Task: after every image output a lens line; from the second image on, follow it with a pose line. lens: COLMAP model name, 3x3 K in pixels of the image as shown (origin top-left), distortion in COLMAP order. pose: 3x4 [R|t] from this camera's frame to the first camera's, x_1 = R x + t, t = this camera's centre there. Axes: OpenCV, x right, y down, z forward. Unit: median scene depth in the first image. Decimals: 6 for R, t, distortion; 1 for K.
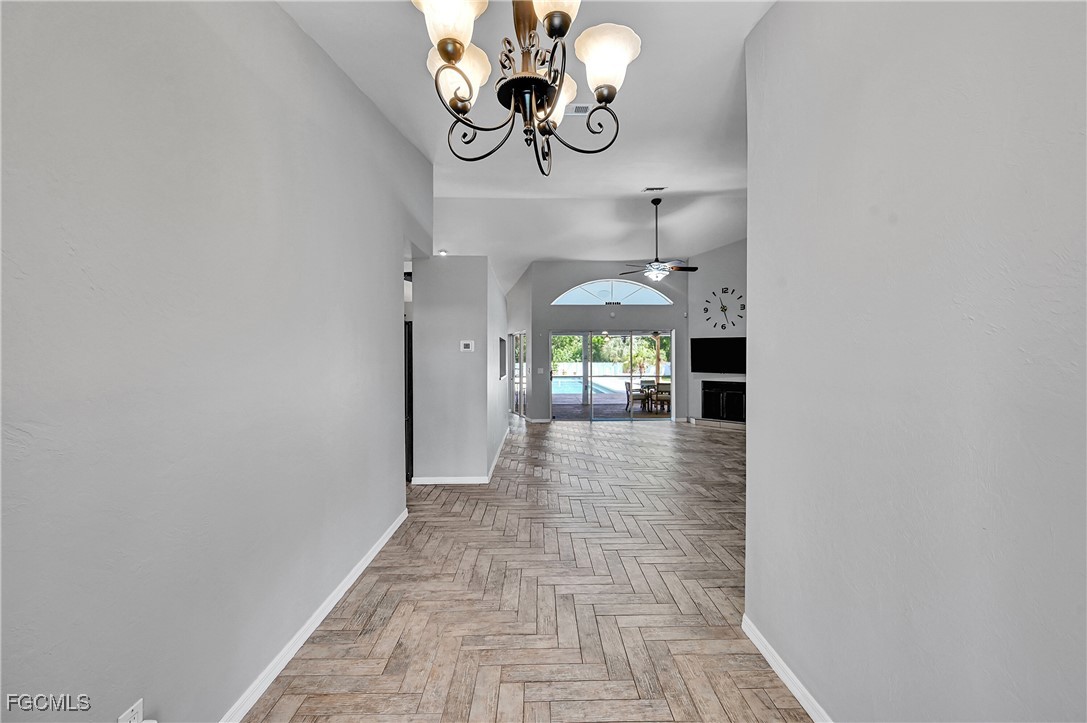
lens RADIAL K [[468.6, 0, 543.5], [0, 468.6, 361.5], [0, 0, 1]] dist [-0.000320, -0.000076]
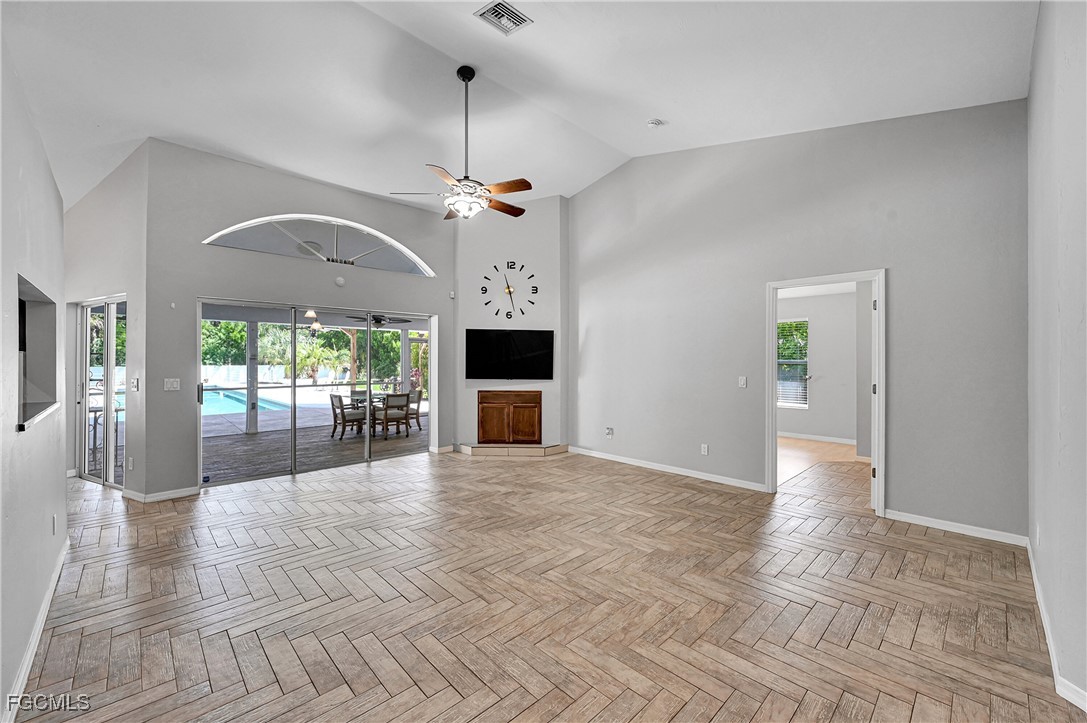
lens RADIAL K [[432.6, 0, 543.5], [0, 432.6, 361.5], [0, 0, 1]] dist [0.001691, 0.000200]
pose [[0.726623, 0.003251, 0.687029, -0.032830], [0.001036, 0.999982, -0.005827, 0.001141], [-0.687035, 0.004945, 0.726607, 0.446498]]
